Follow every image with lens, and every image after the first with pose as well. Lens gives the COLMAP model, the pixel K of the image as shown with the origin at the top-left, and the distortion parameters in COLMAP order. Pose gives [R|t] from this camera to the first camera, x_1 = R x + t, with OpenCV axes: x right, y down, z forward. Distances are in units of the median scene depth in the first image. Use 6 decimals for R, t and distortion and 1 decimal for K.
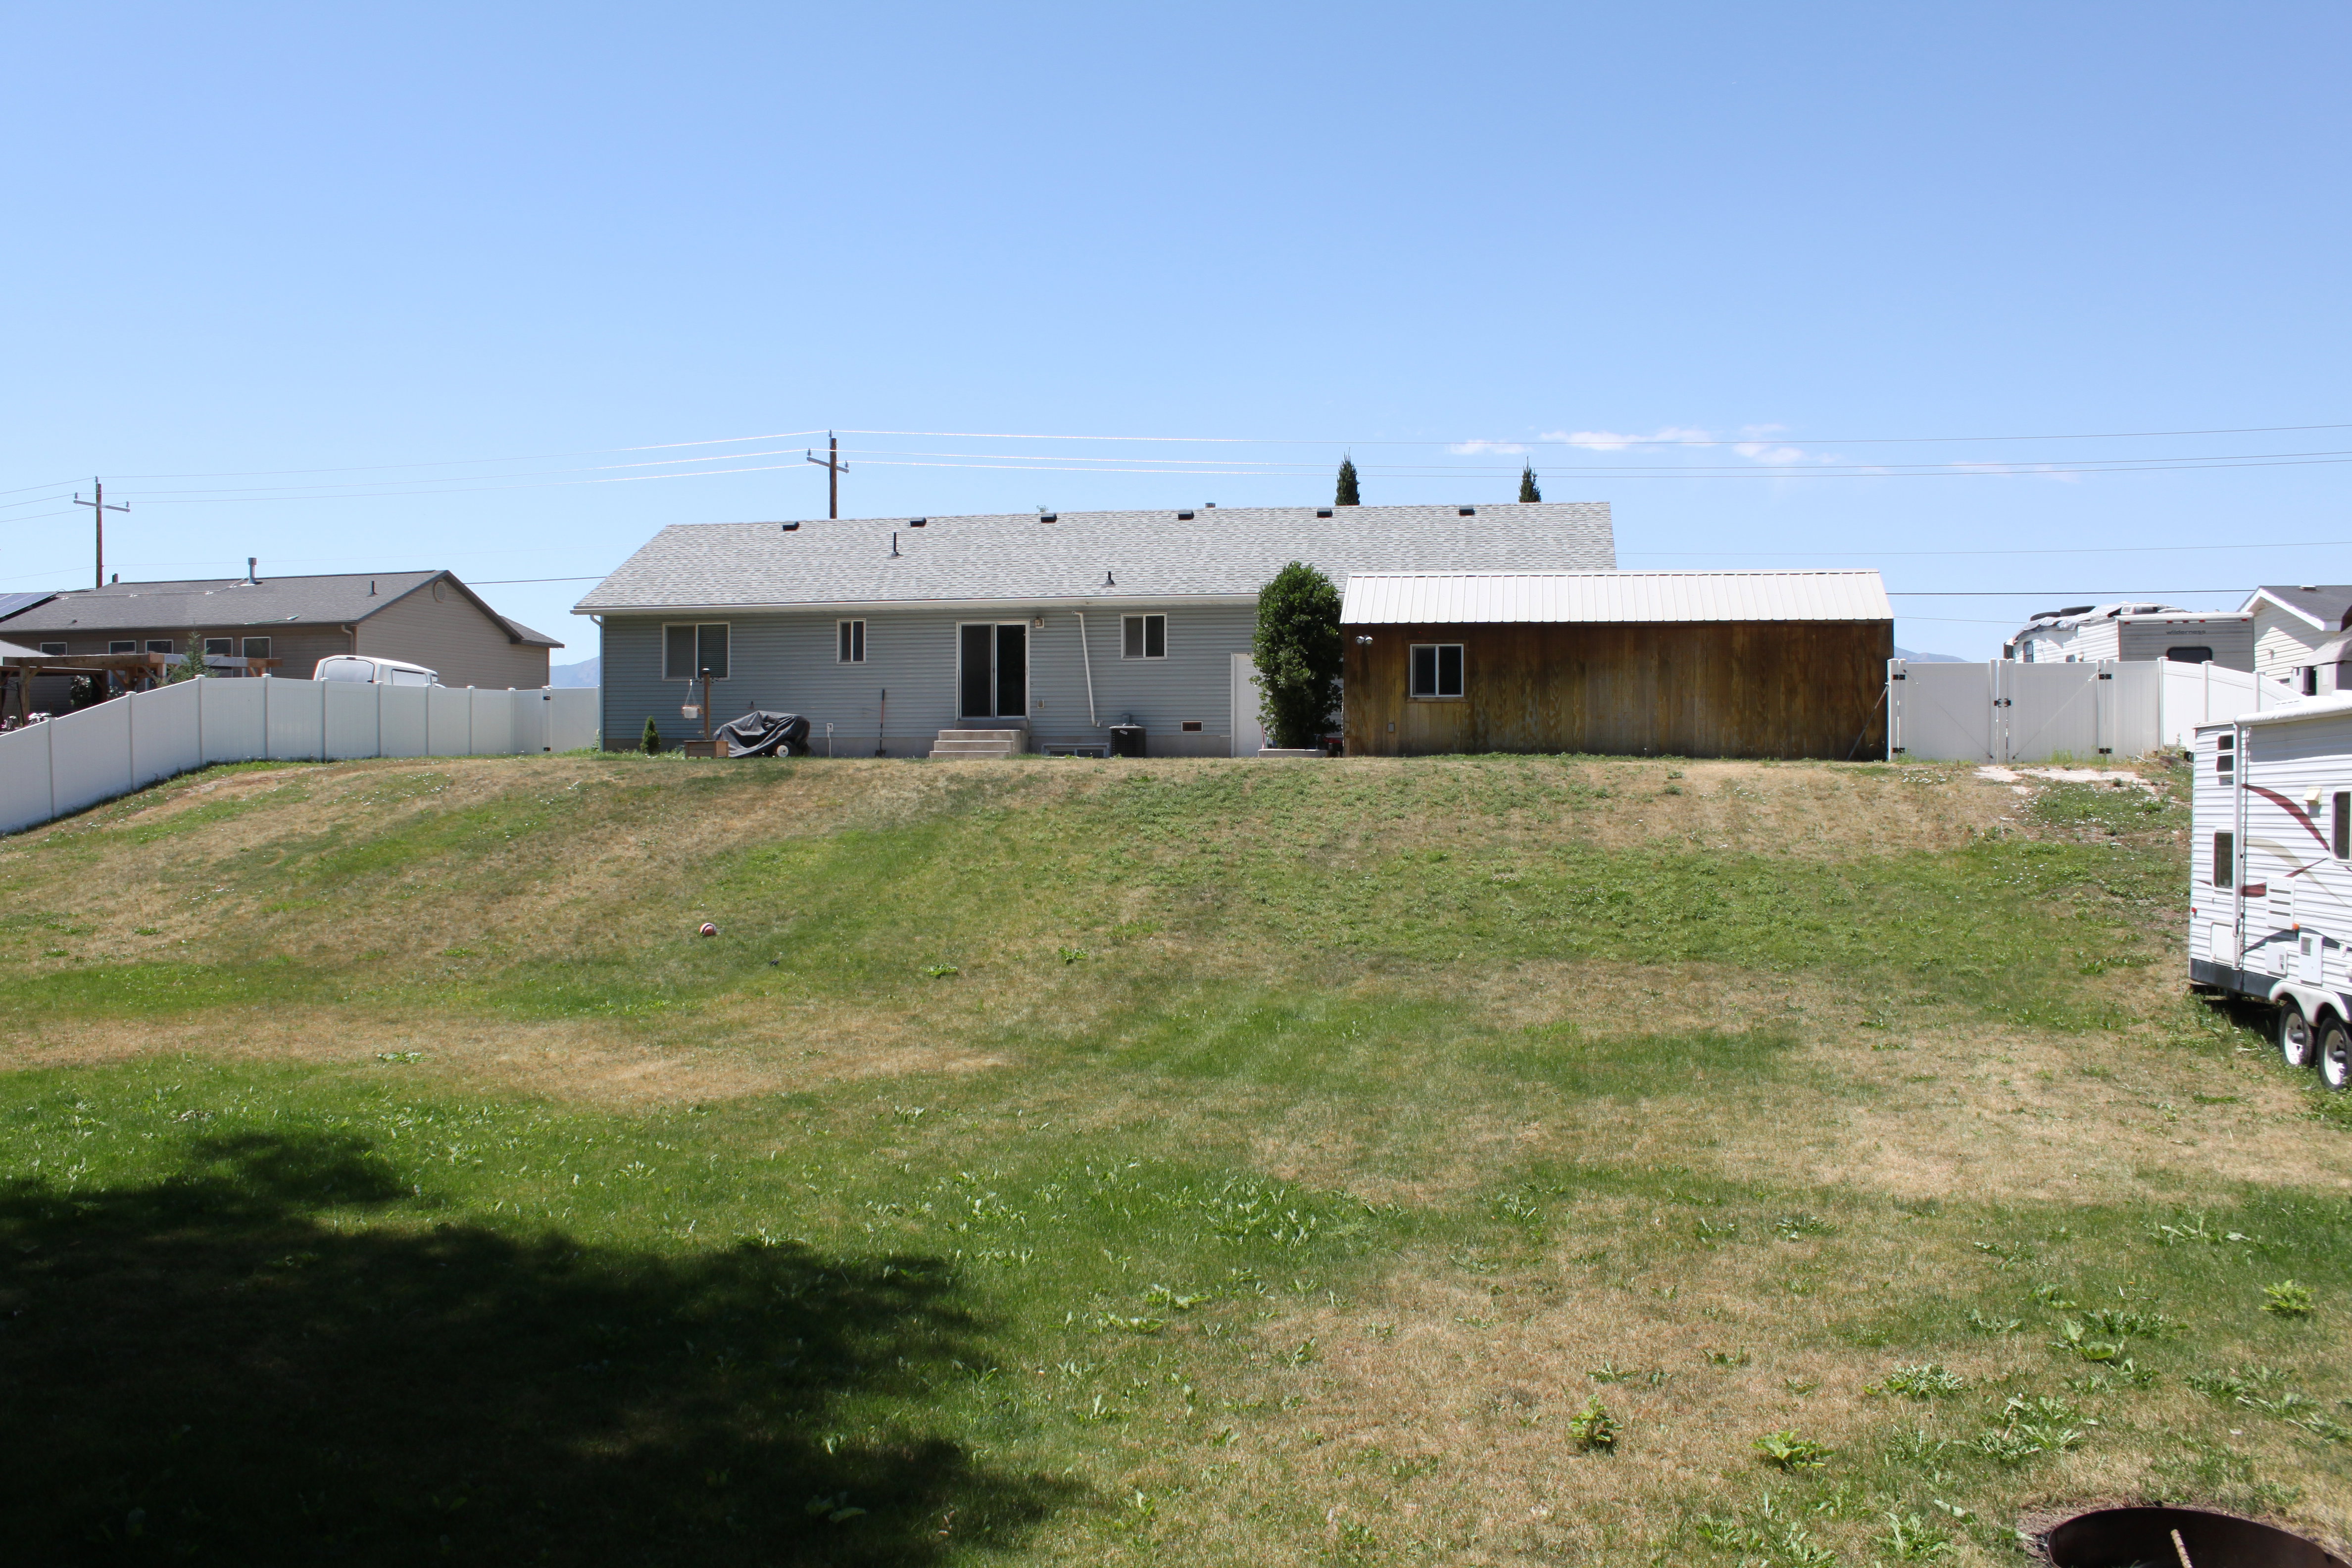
lens RADIAL K [[1966.7, 0, 1176.6], [0, 1966.7, 781.3], [0, 0, 1]] dist [-0.131391, 0.063460]
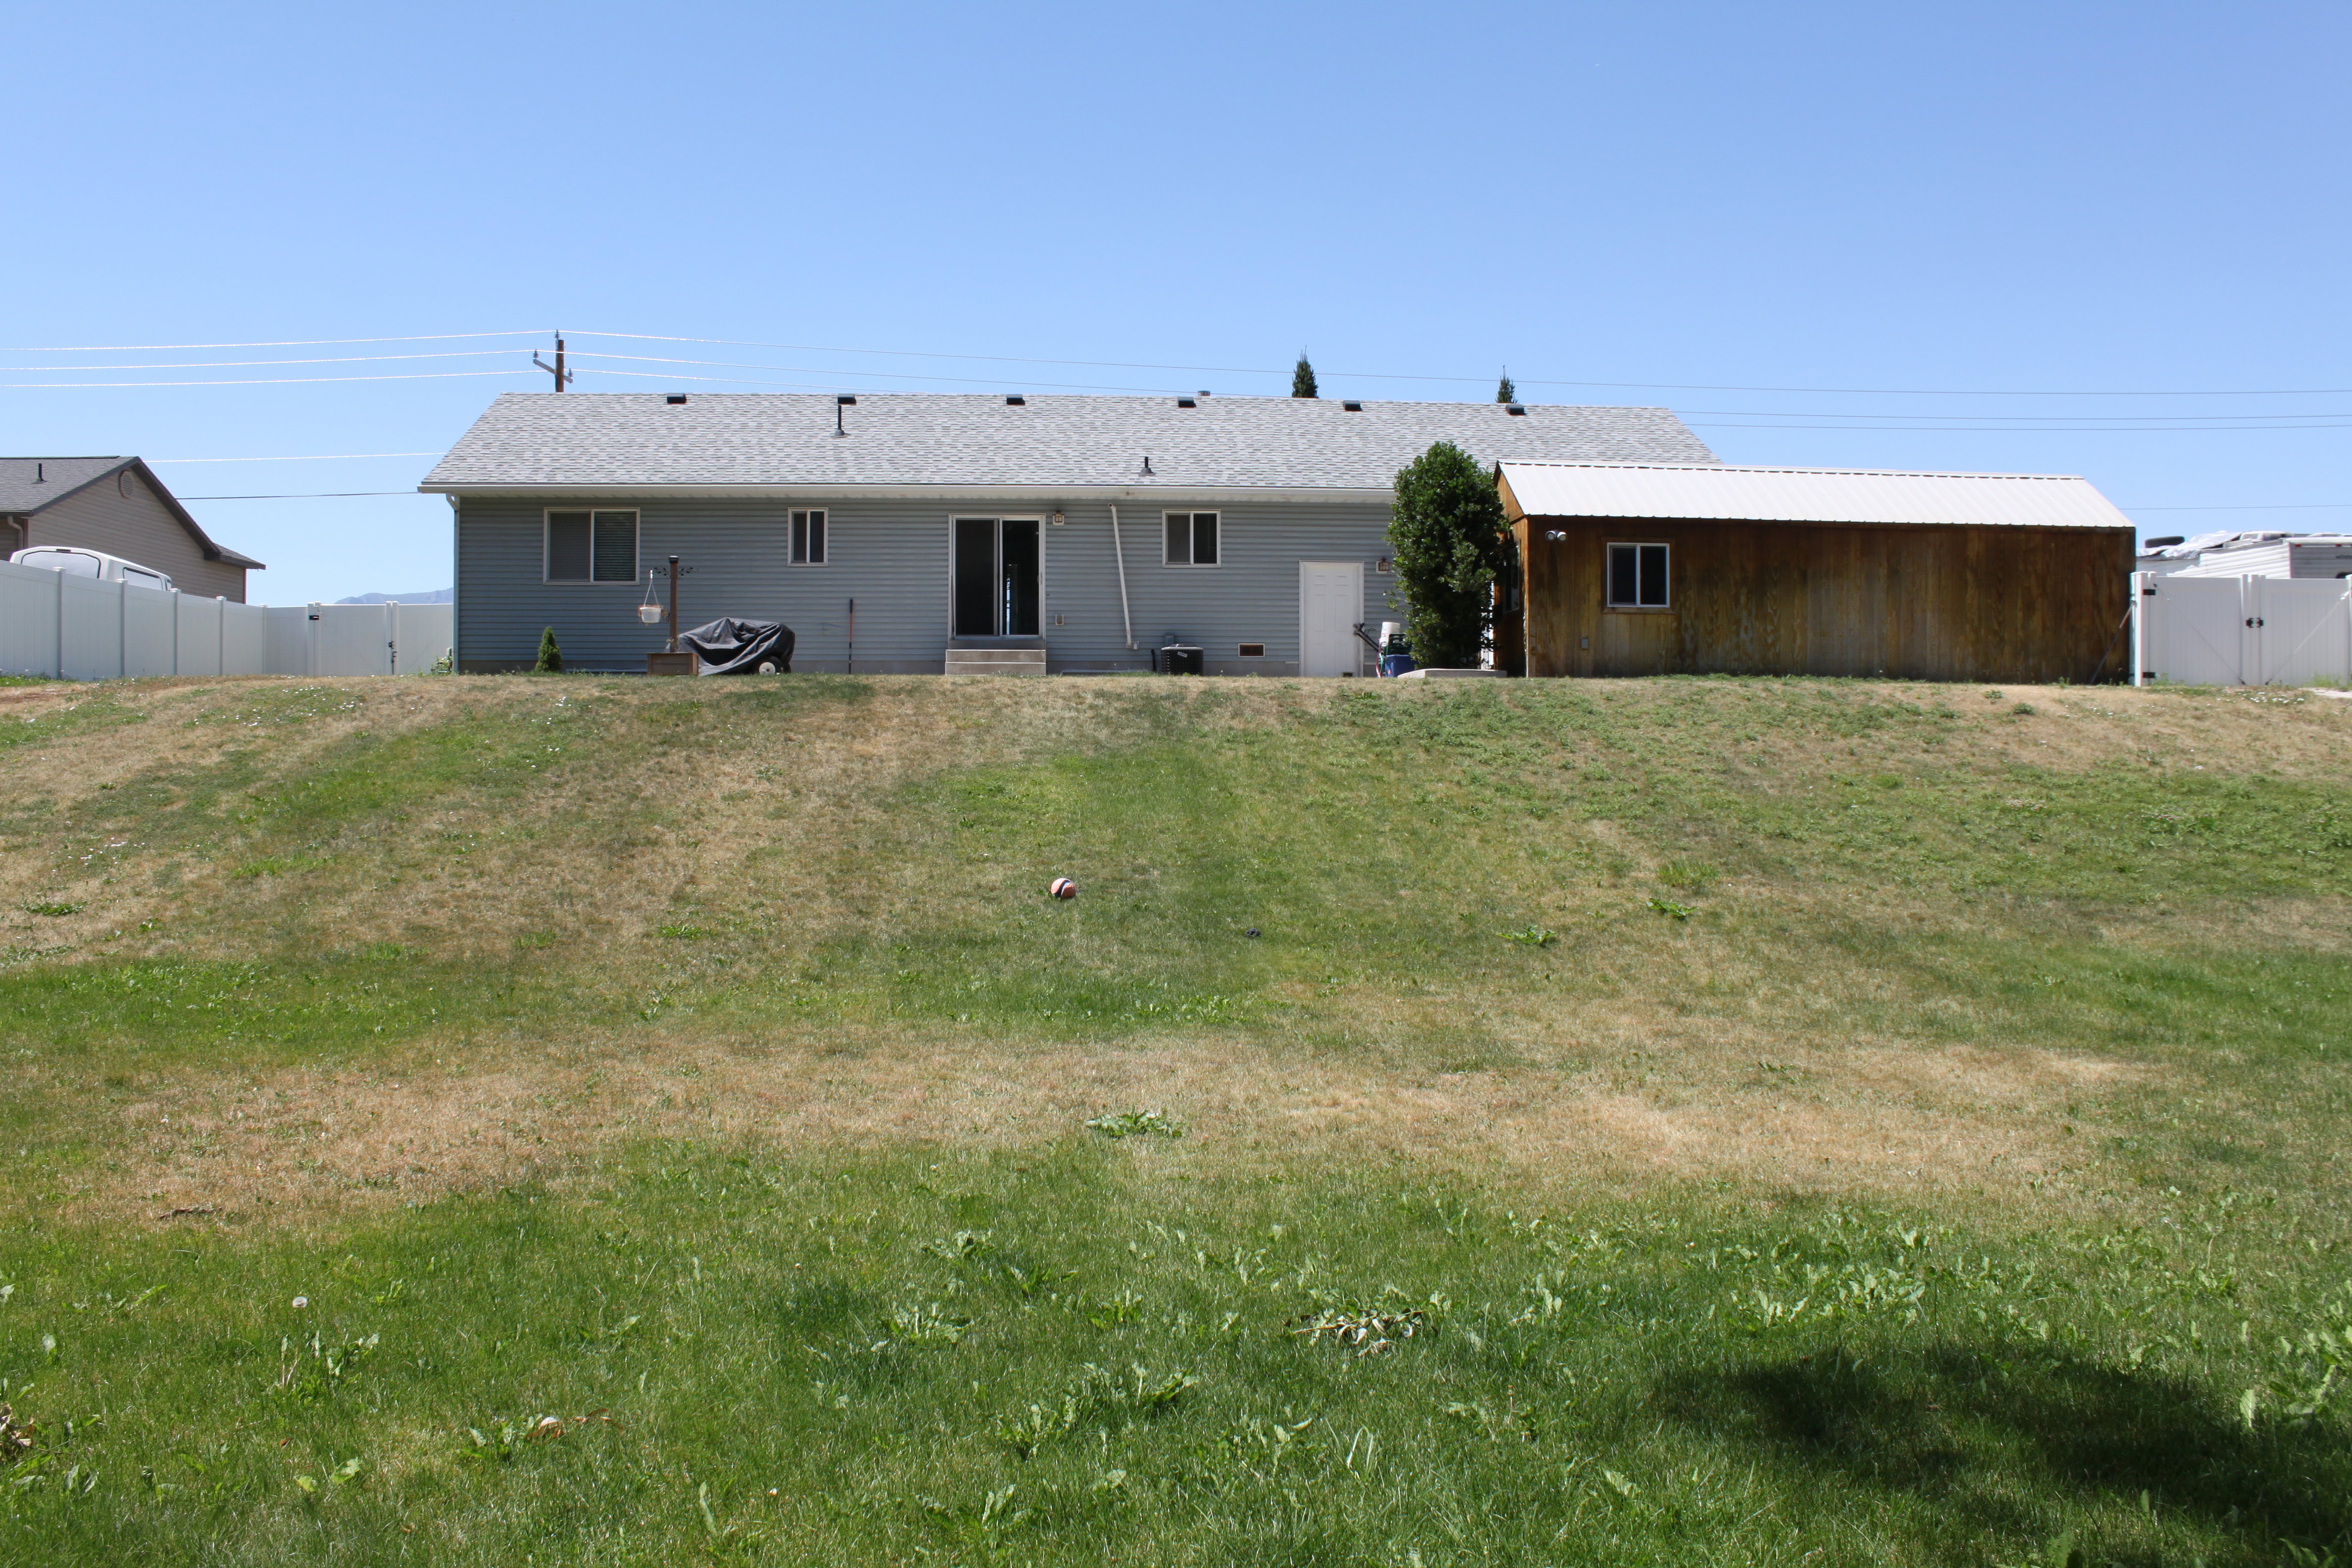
lens RADIAL K [[1966.7, 0, 1182.3], [0, 1966.7, 717.0], [0, 0, 1]] dist [-0.131391, 0.063460]
pose [[0.967743, 0.007130, 0.251837, -0.234573], [0.000047, 0.999594, -0.028481, 0.023988], [-0.251938, 0.027574, 0.967351, 0.231317]]
